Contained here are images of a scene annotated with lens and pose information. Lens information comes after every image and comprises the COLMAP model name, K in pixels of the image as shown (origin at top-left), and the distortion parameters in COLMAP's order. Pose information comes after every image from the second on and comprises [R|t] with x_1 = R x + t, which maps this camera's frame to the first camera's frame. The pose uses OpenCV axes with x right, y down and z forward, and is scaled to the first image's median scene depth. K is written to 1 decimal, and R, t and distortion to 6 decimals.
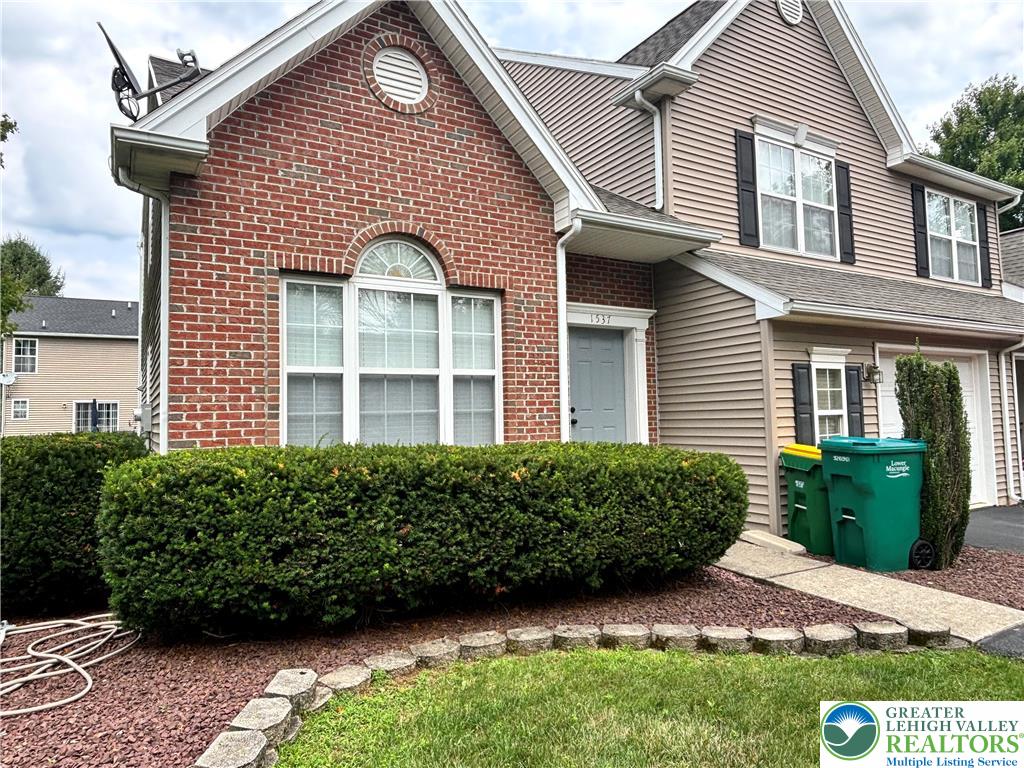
lens RADIAL K [[642.4, 0, 511.7], [0, 642.4, 385.1], [0, 0, 1]] dist [0.010869, 0.001273]
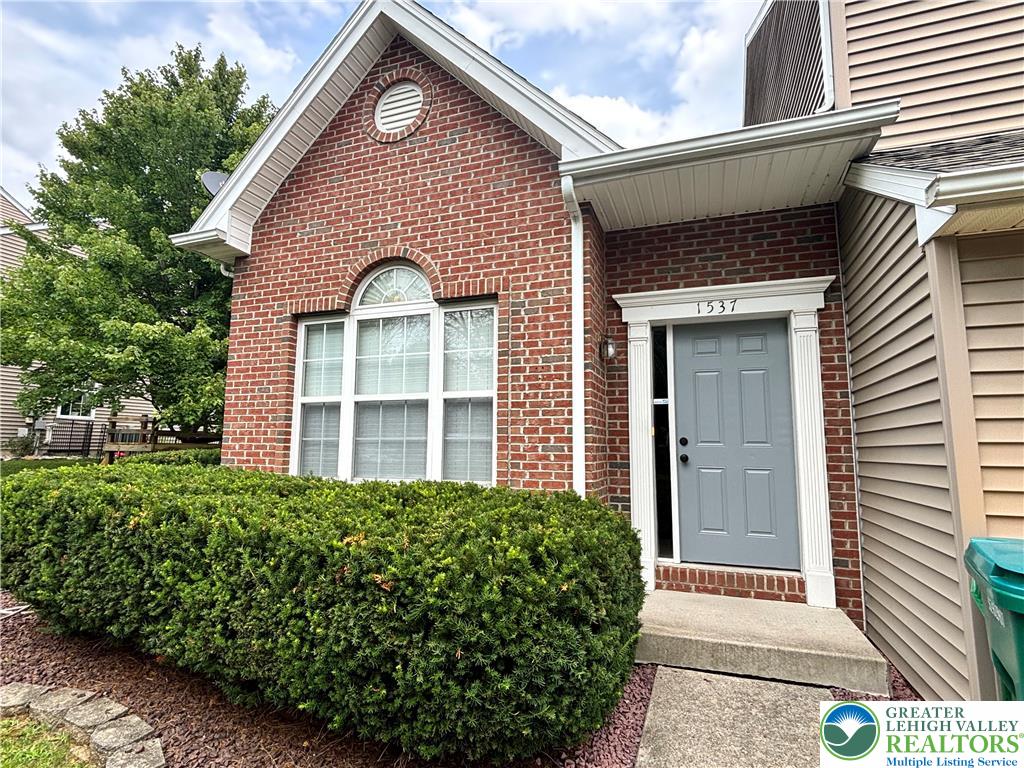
lens RADIAL K [[516.4, 0, 514.6], [0, 516.4, 382.5], [0, 0, 1]] dist [-0.002950, -0.000286]
pose [[0.634068, -0.066922, -0.770376, 0.519690], [0.019299, 0.997307, -0.070751, 0.014666], [0.773036, 0.029993, 0.633652, 0.608878]]
